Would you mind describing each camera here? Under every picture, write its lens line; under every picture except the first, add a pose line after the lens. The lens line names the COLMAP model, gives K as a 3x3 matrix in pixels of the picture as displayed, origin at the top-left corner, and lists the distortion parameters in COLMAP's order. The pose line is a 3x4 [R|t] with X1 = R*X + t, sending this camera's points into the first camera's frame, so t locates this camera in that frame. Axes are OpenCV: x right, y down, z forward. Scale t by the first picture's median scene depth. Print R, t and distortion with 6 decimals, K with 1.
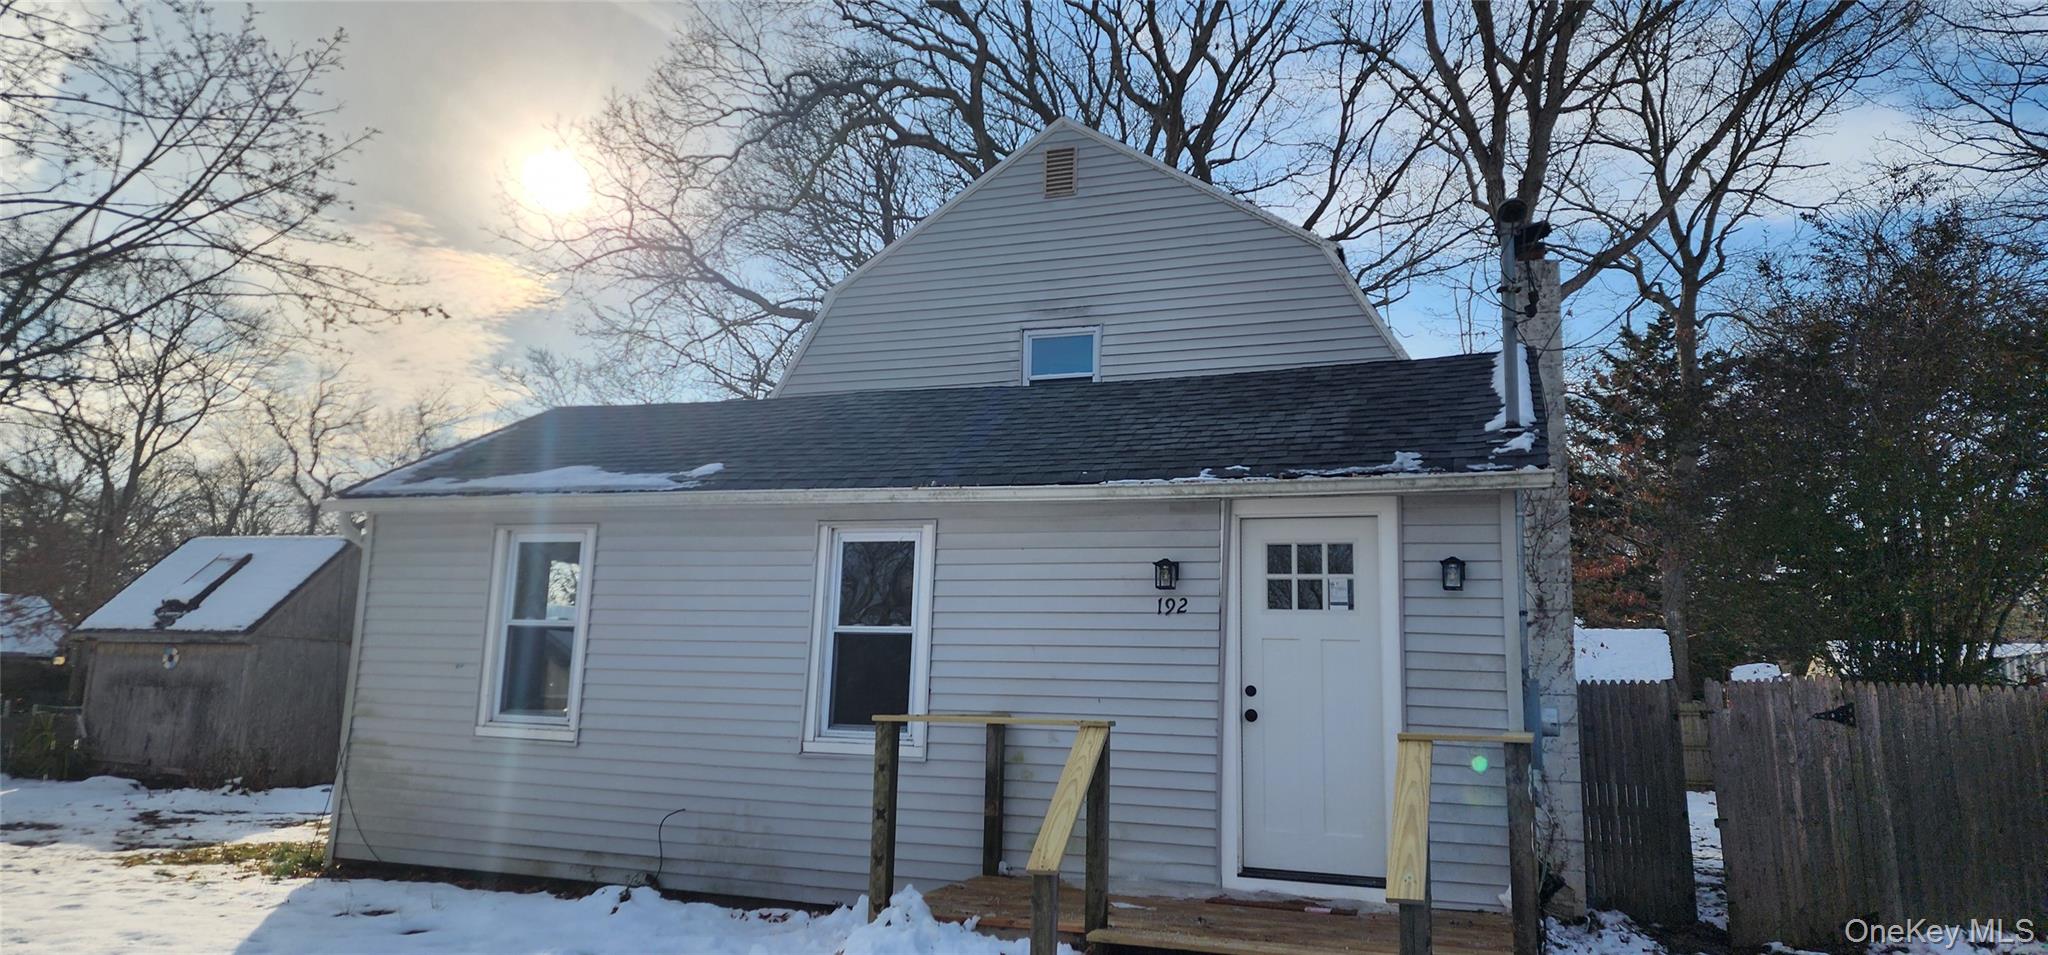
lens RADIAL K [[1231.7, 0, 1024.2], [0, 1231.7, 510.8], [0, 0, 1]] dist [0.092086, -0.066832]
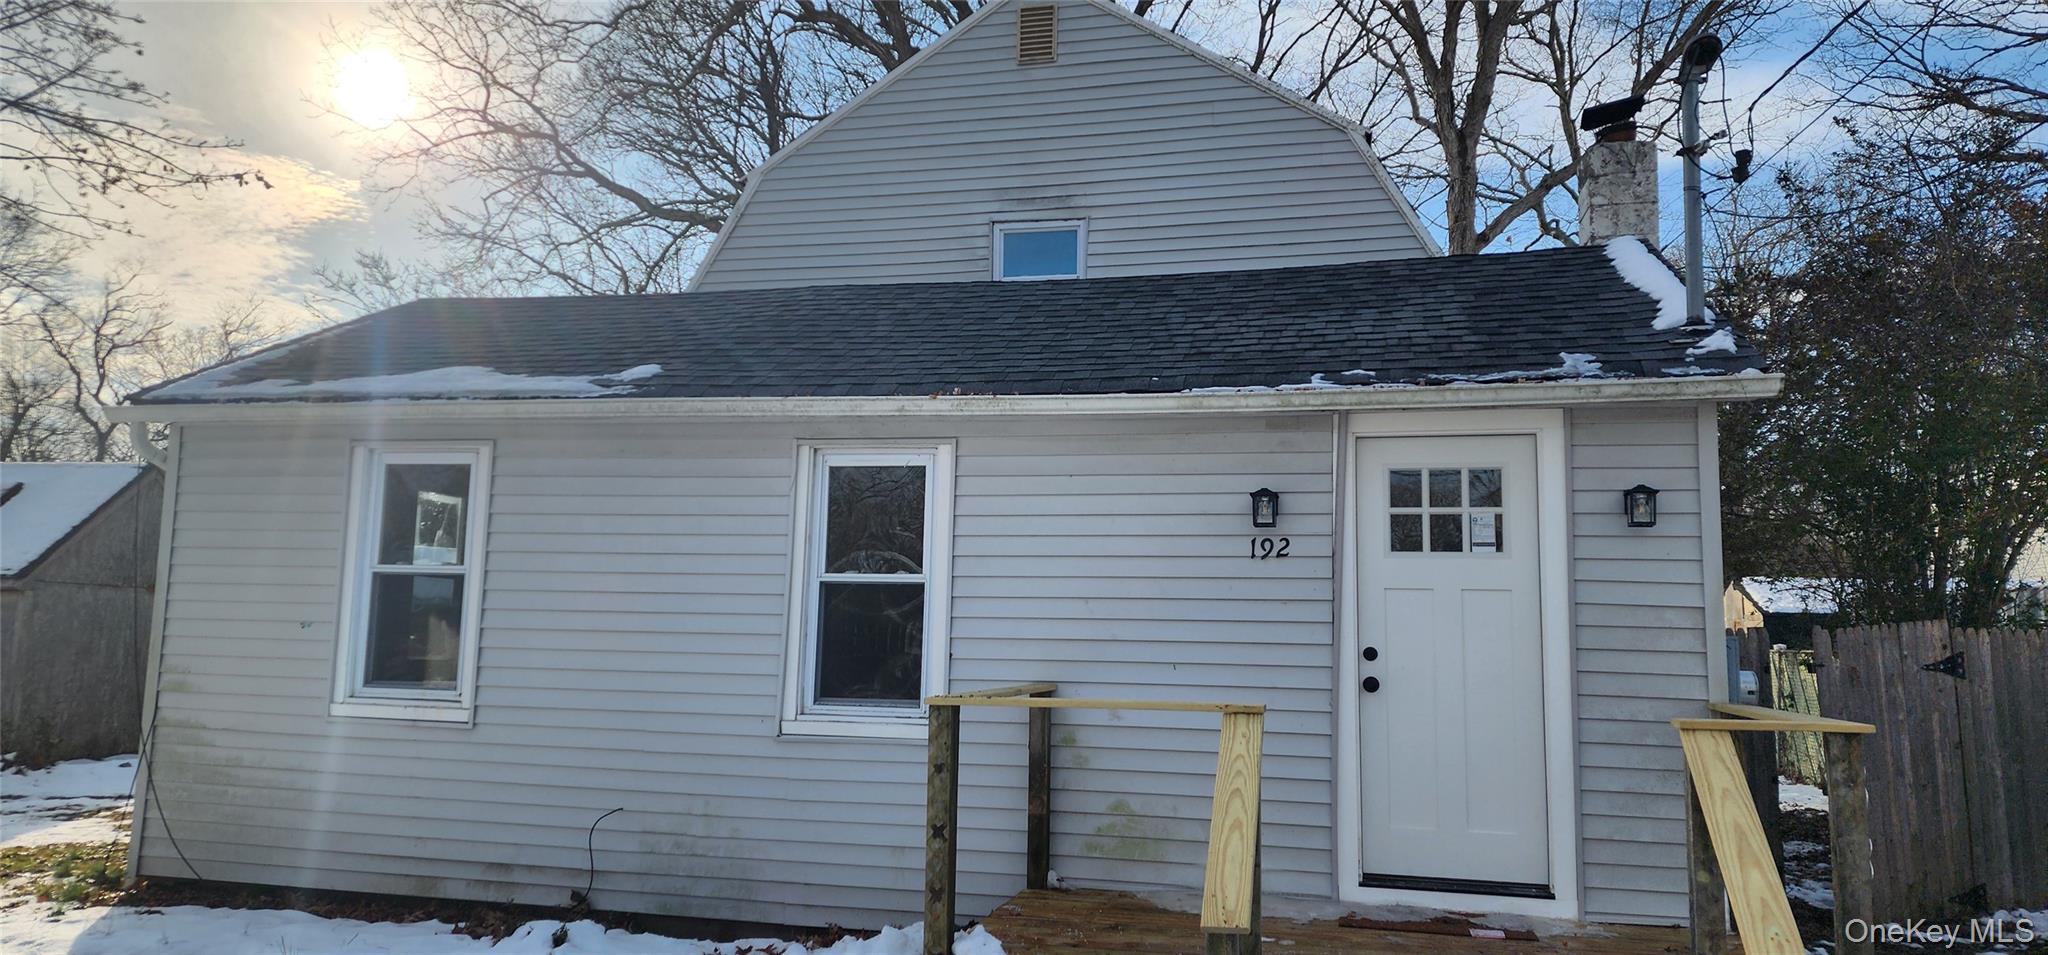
lens RADIAL K [[1231.7, 0, 1024.2], [0, 1231.7, 510.8], [0, 0, 1]] dist [0.092086, -0.066832]
pose [[0.993482, 0.001751, 0.113975, -0.108961], [-0.007440, 0.998746, 0.049507, 0.013317], [-0.113745, -0.050032, 0.992249, 0.201167]]
